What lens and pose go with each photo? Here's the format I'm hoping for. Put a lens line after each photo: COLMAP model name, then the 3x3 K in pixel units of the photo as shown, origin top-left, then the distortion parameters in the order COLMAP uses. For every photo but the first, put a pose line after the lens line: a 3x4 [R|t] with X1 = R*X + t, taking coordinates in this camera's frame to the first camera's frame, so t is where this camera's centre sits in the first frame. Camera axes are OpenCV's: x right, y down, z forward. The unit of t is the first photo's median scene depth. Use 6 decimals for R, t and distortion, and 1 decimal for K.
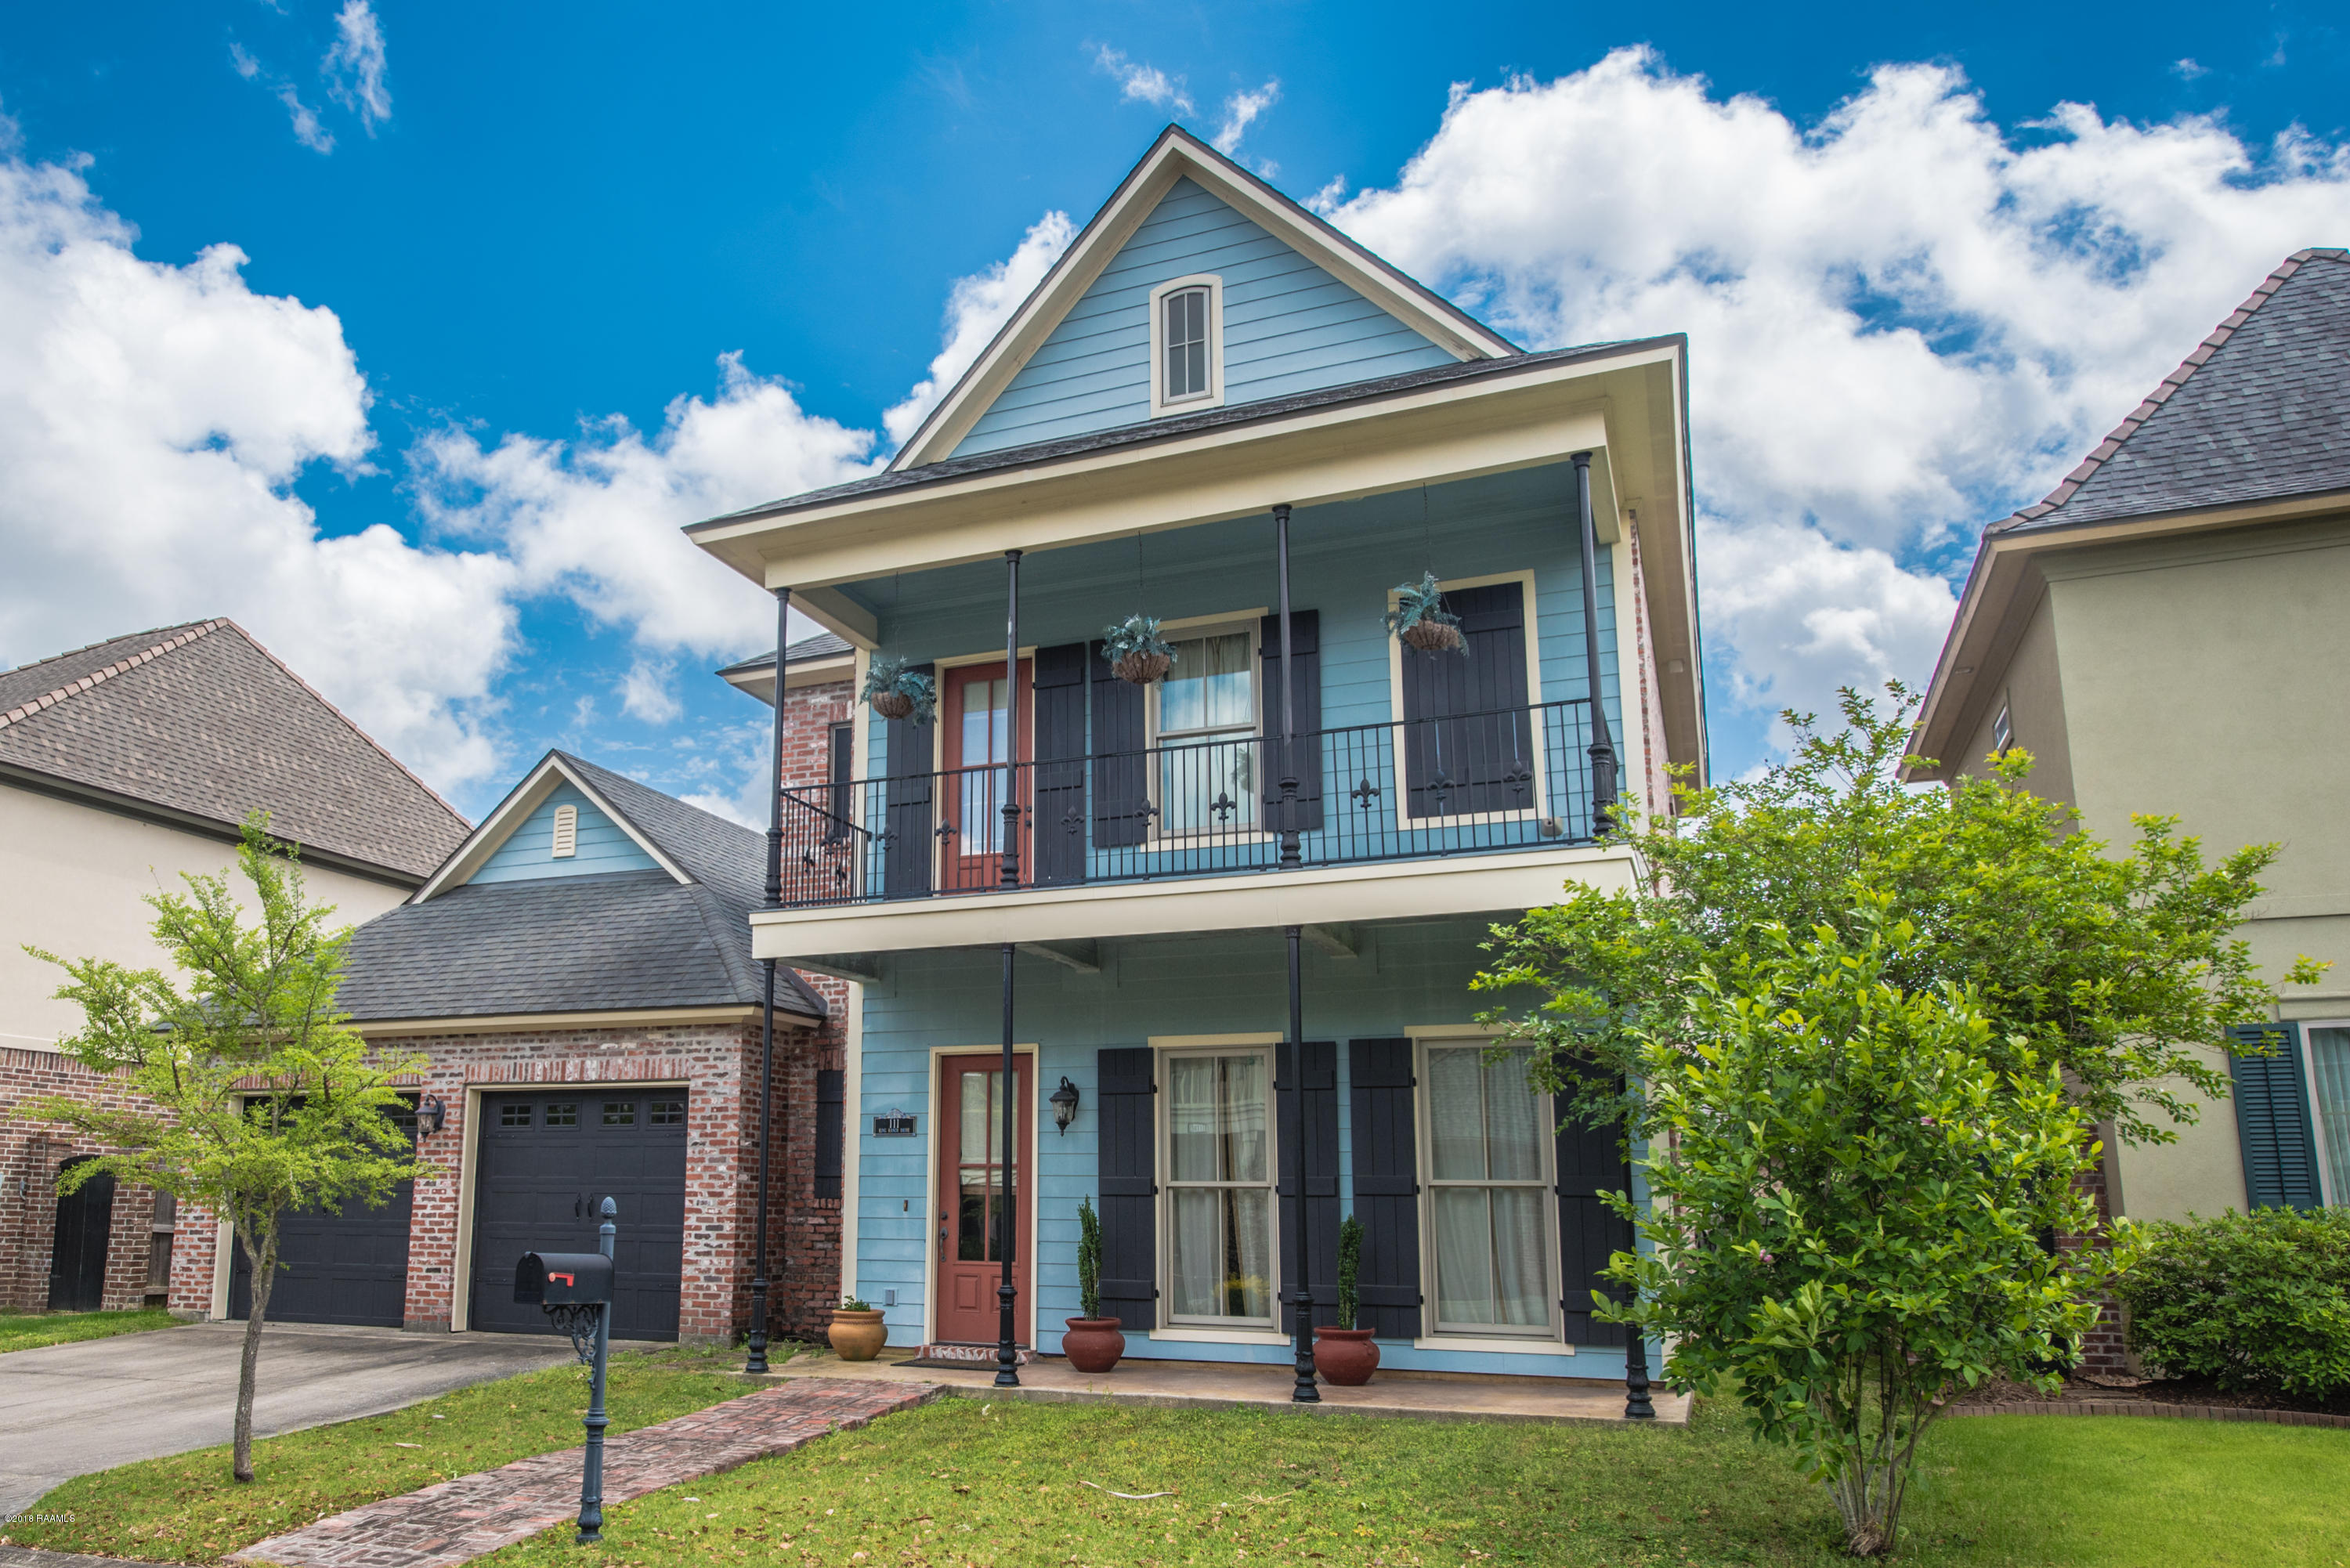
lens RADIAL K [[1668.7, 0, 985.9], [0, 1668.7, 913.8], [0, 0, 1]] dist [-0.000885, -0.002733]
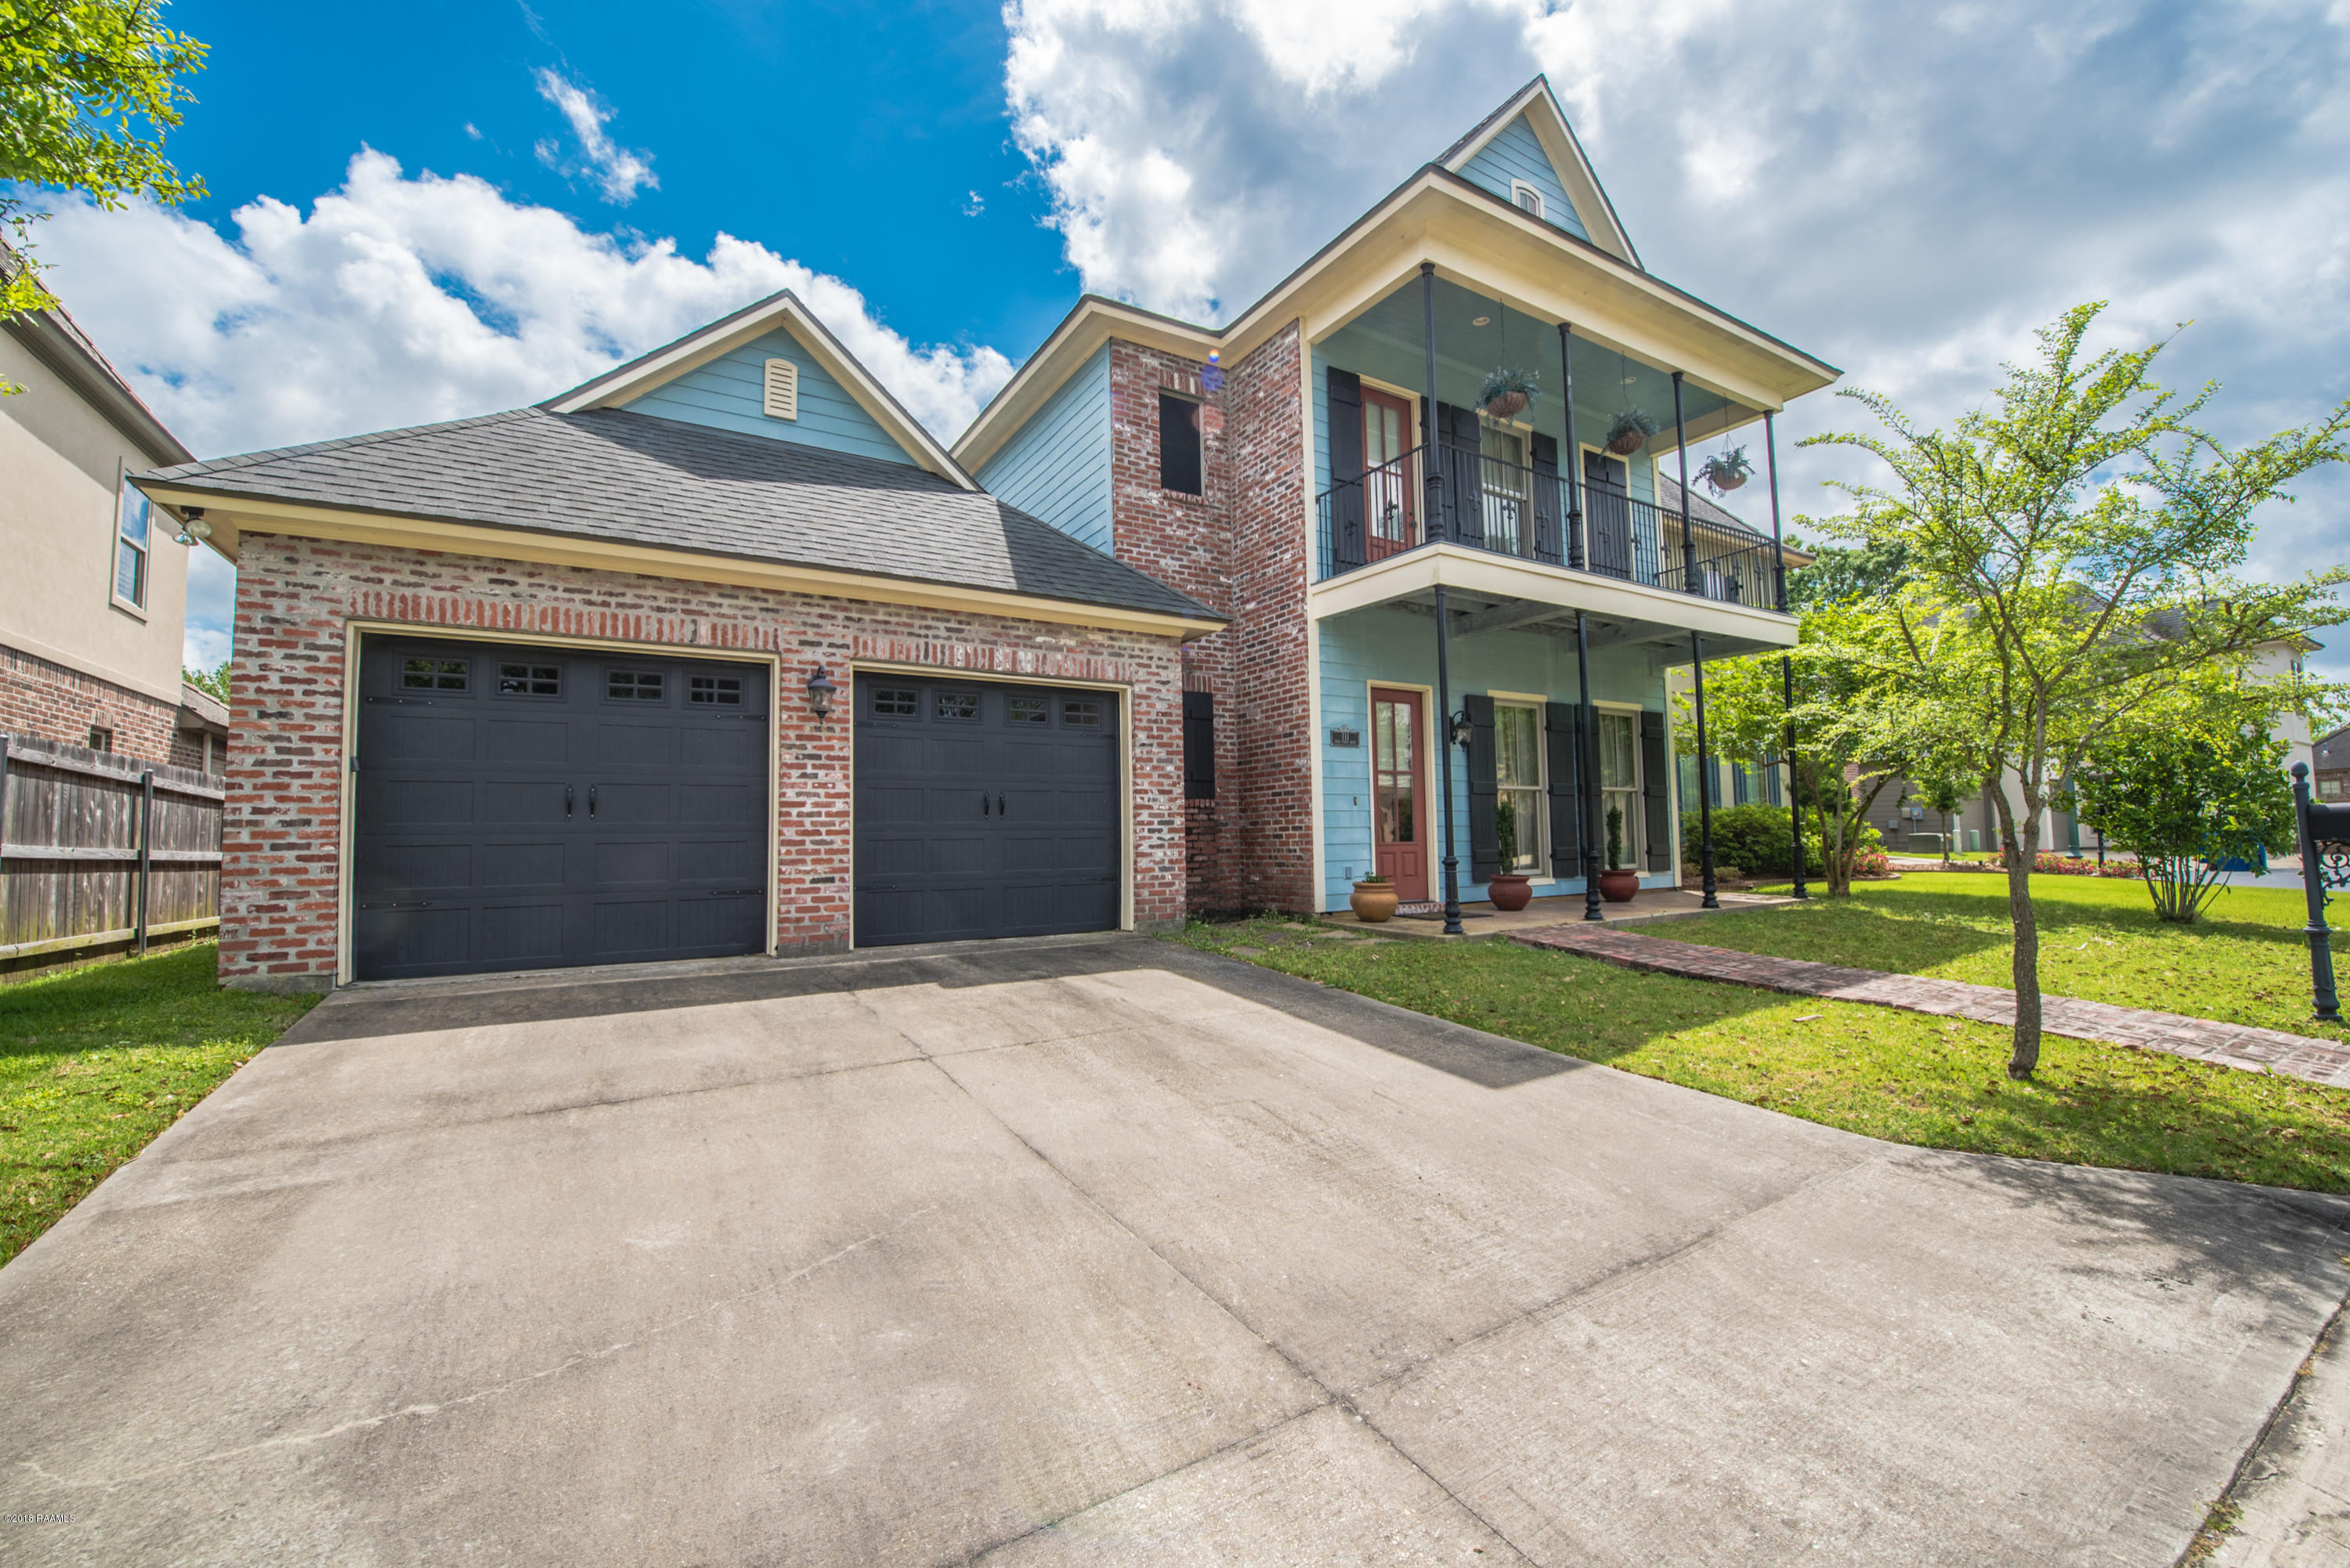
lens RADIAL K [[931.5, 0, 1175.0], [0, 931.5, 784.0], [0, 0, 1]] dist [-0.016055, 0.000174]
pose [[0.576017, 0.029145, 0.816918, -0.654927], [-0.122987, 0.991078, 0.051360, 0.132240], [-0.808133, -0.130054, 0.574463, 0.654619]]
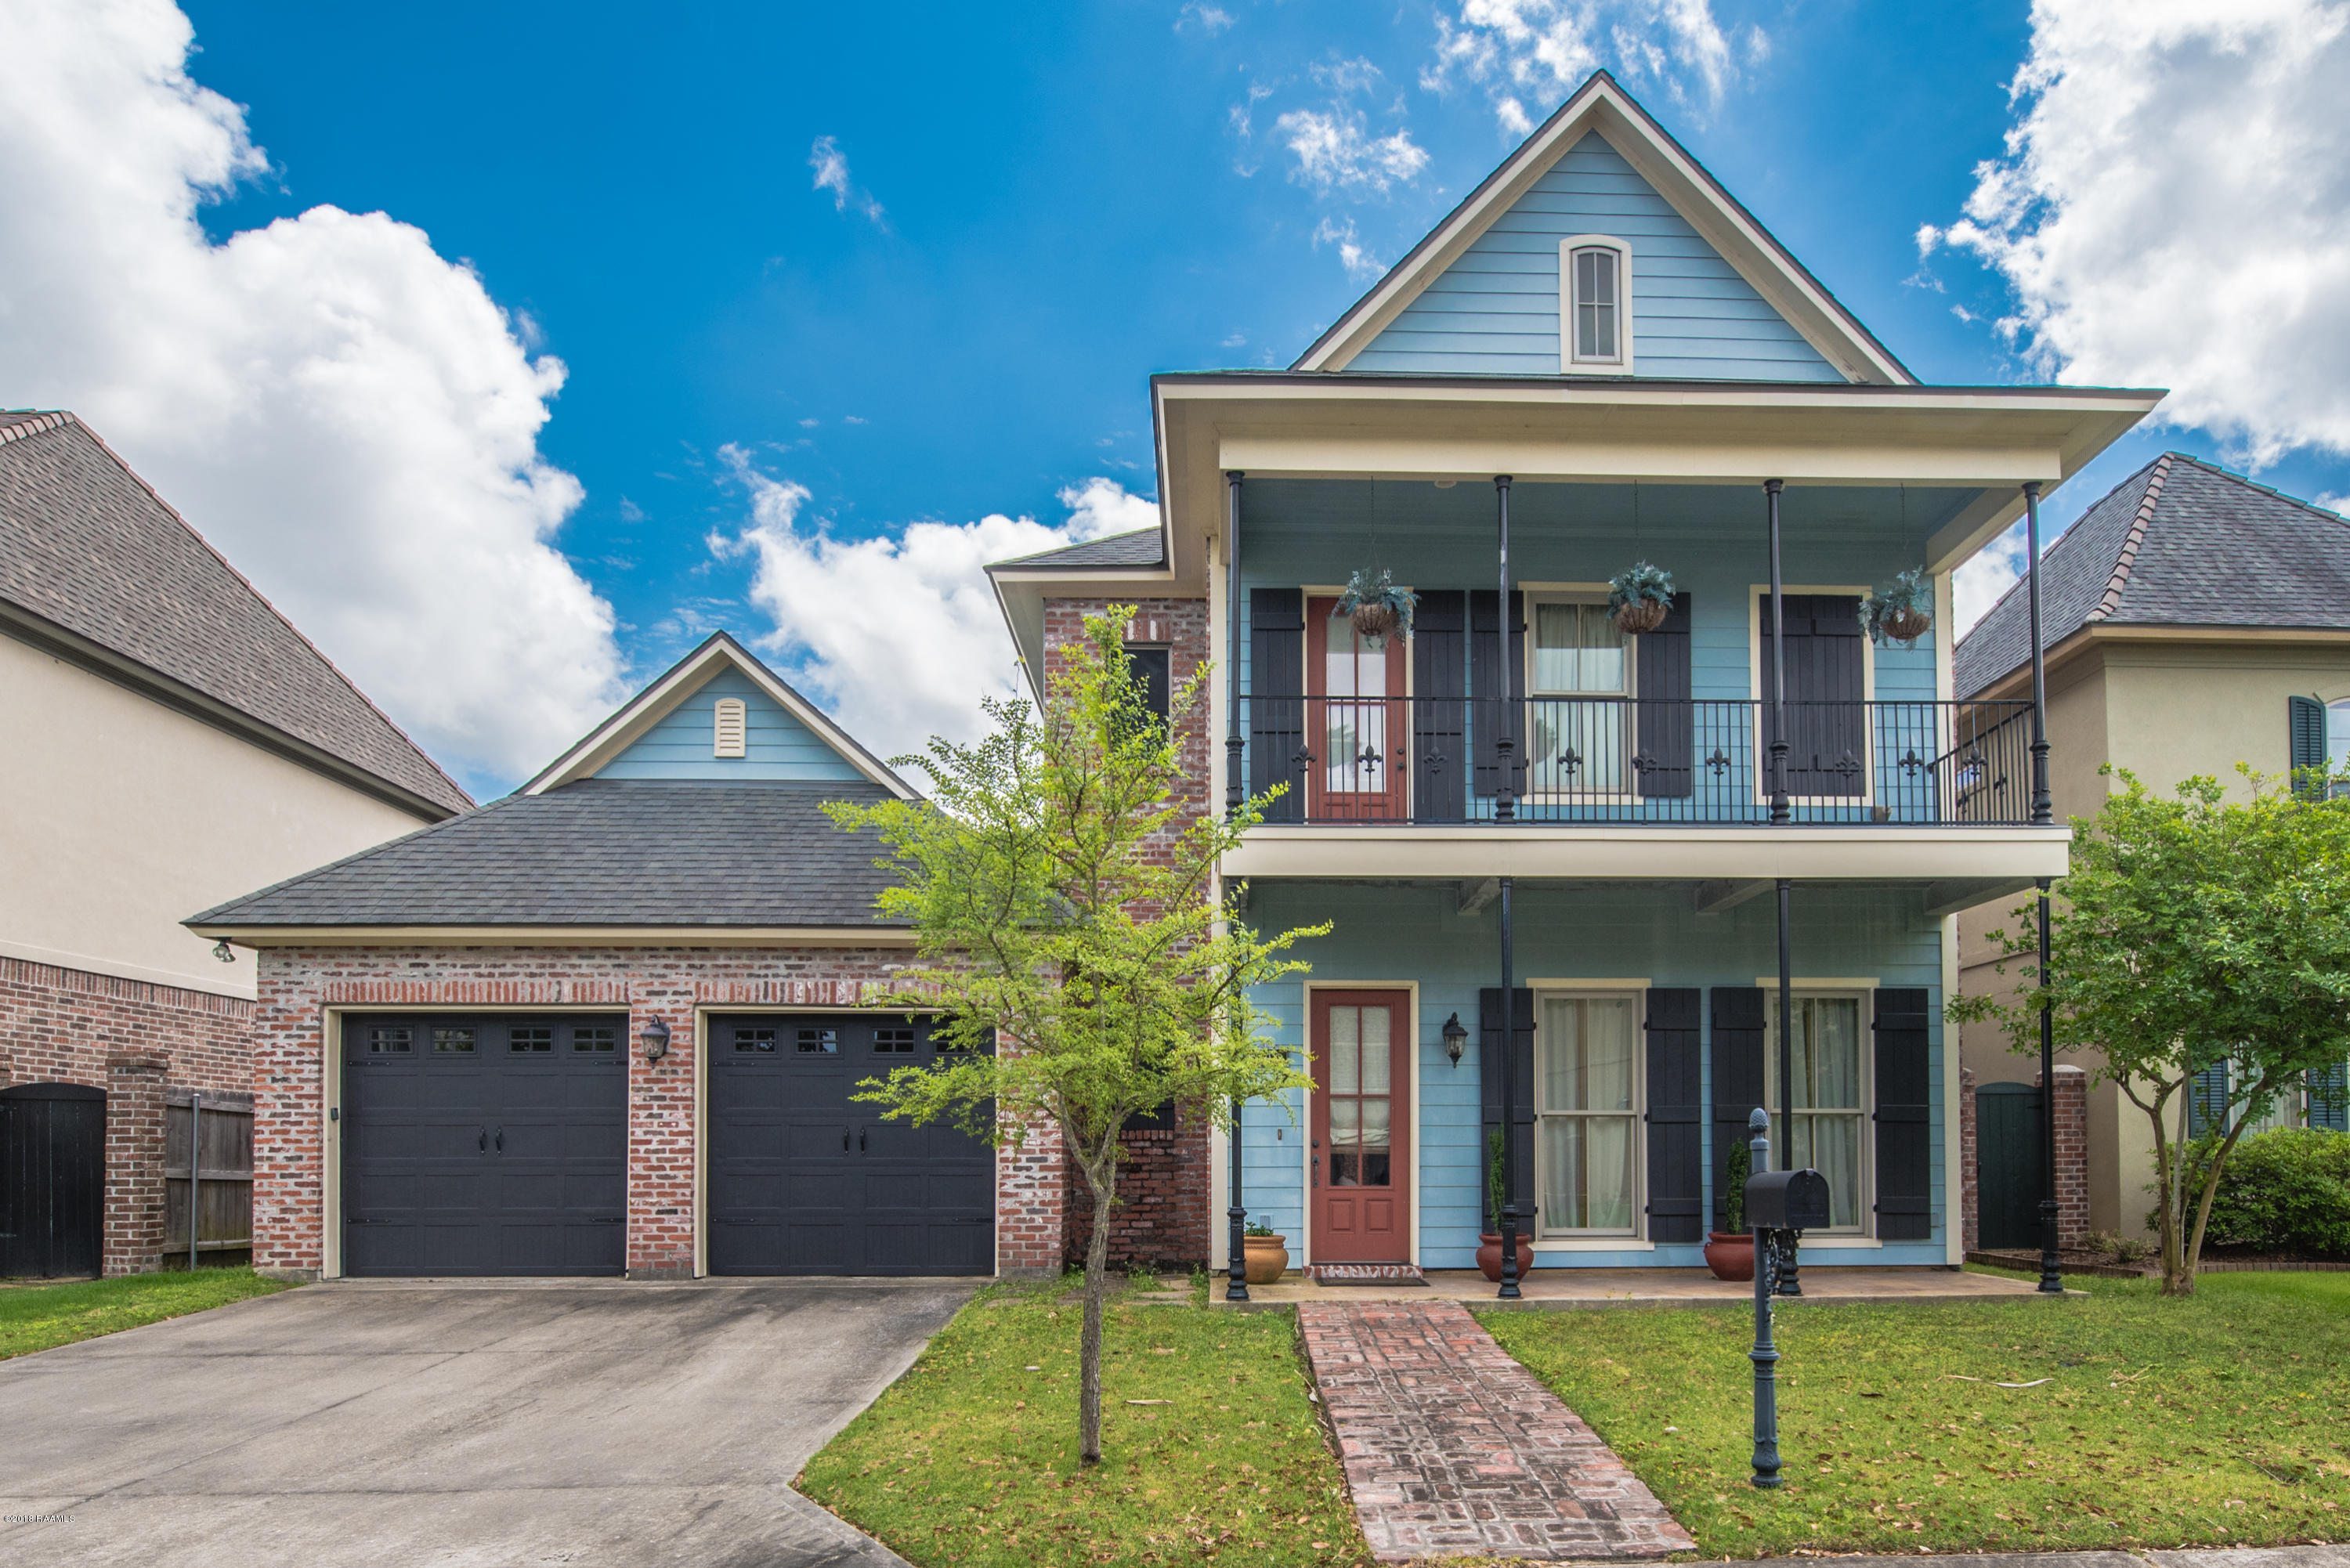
lens RADIAL K [[1354.1, 0, 1257.7], [0, 1354.1, 1118.6], [0, 0, 1]] dist [-0.013363, -0.001530]
pose [[0.899578, -0.002198, 0.436754, -0.391872], [-0.066213, 0.987743, 0.141349, 0.045417], [-0.431712, -0.156073, 0.888407, 0.251441]]
